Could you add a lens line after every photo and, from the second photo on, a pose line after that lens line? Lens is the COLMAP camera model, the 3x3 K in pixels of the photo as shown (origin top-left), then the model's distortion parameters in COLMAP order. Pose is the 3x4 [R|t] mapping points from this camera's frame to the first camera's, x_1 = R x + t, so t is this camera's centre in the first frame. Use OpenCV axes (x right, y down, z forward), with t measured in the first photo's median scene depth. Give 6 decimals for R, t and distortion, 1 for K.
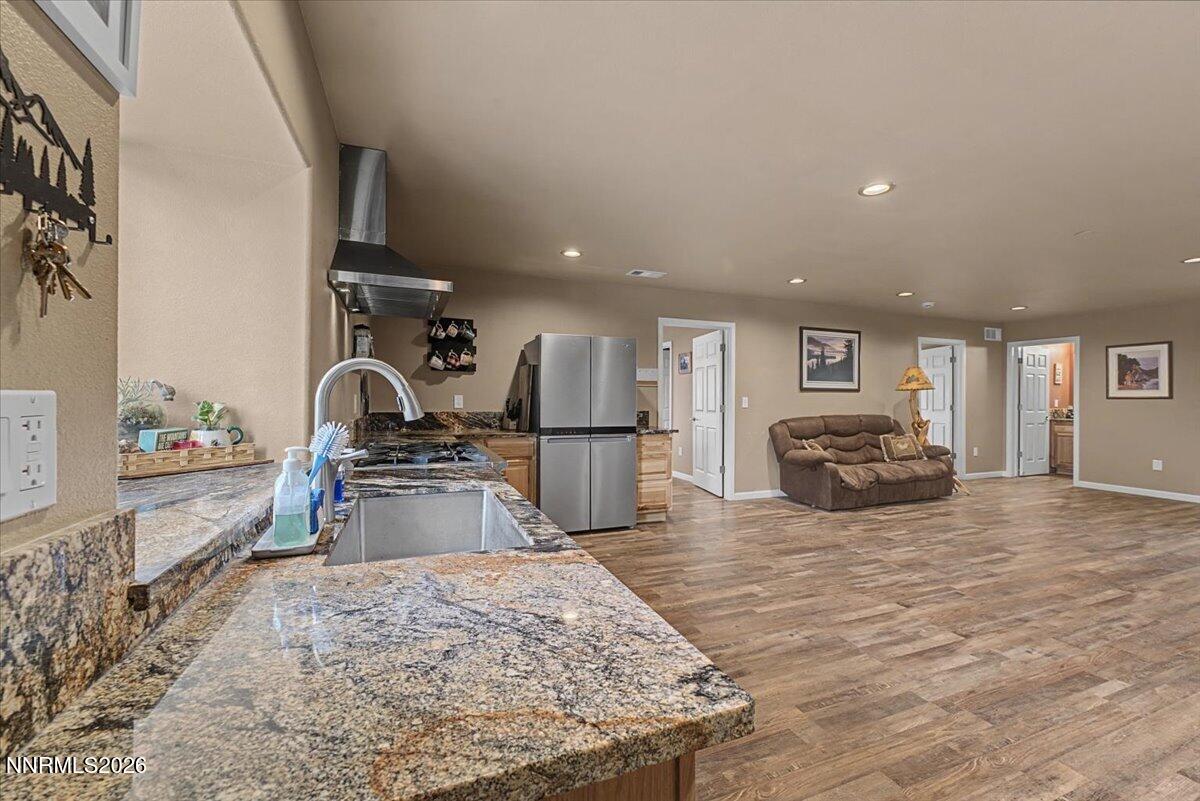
lens RADIAL K [[485.0, 0, 603.0], [0, 485.0, 397.4], [0, 0, 1]] dist [0.000751, -0.000201]
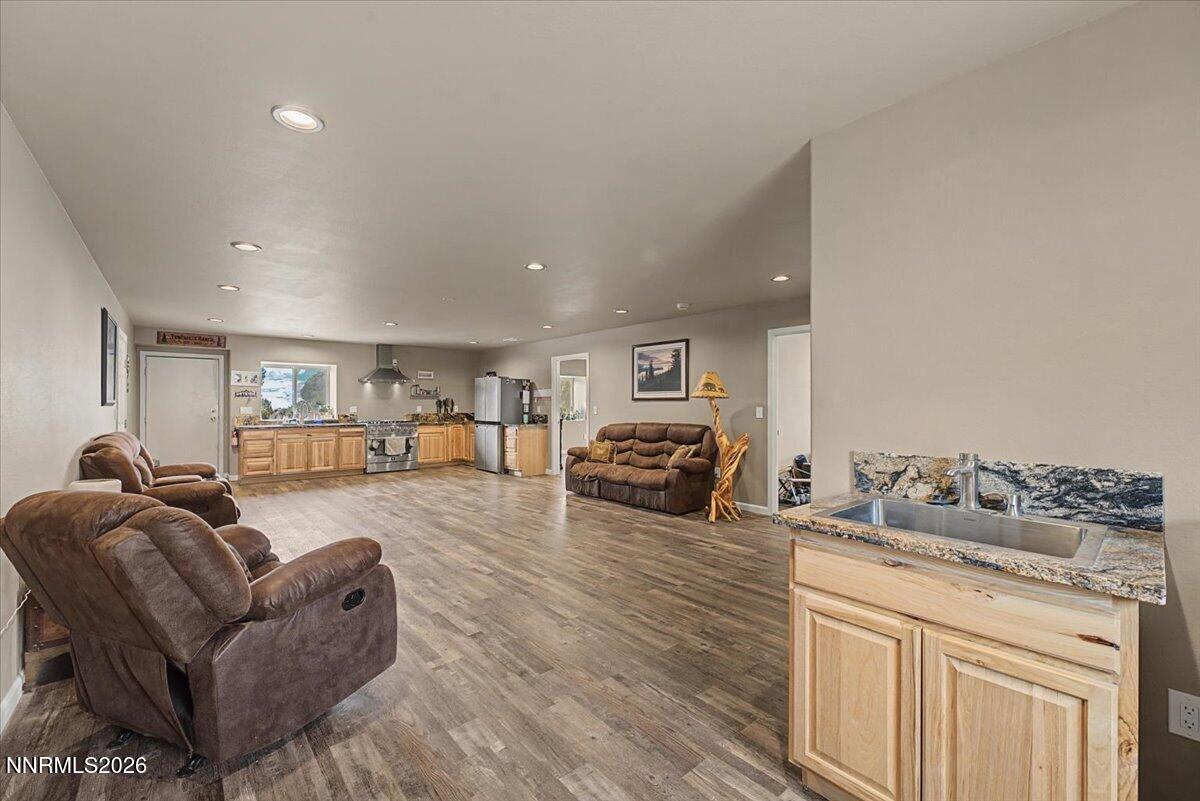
lens RADIAL K [[485.0, 0, 578.8], [0, 485.0, 407.3], [0, 0, 1]] dist [0.000751, -0.000201]
pose [[0.316168, 0.000075, -0.948703, 1.976307], [0.003149, 0.999994, 0.001129, 0.001459], [0.948698, -0.003345, 0.316166, 0.677846]]
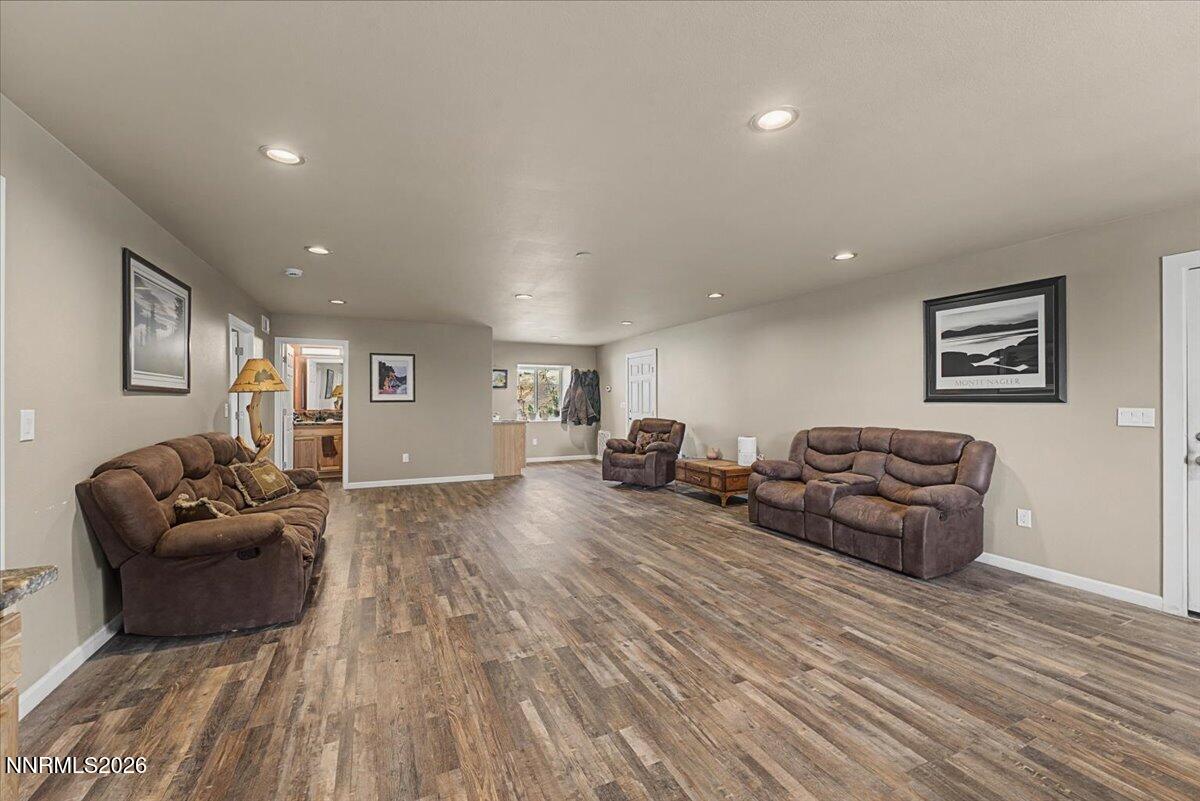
lens RADIAL K [[485.0, 0, 592.2], [0, 485.0, 394.6], [0, 0, 1]] dist [0.000751, -0.000201]
pose [[-0.052860, 0.005267, 0.998588, -0.085592], [-0.001349, 0.999985, -0.005346, -0.011767], [-0.998601, -0.001630, -0.052852, 0.792282]]
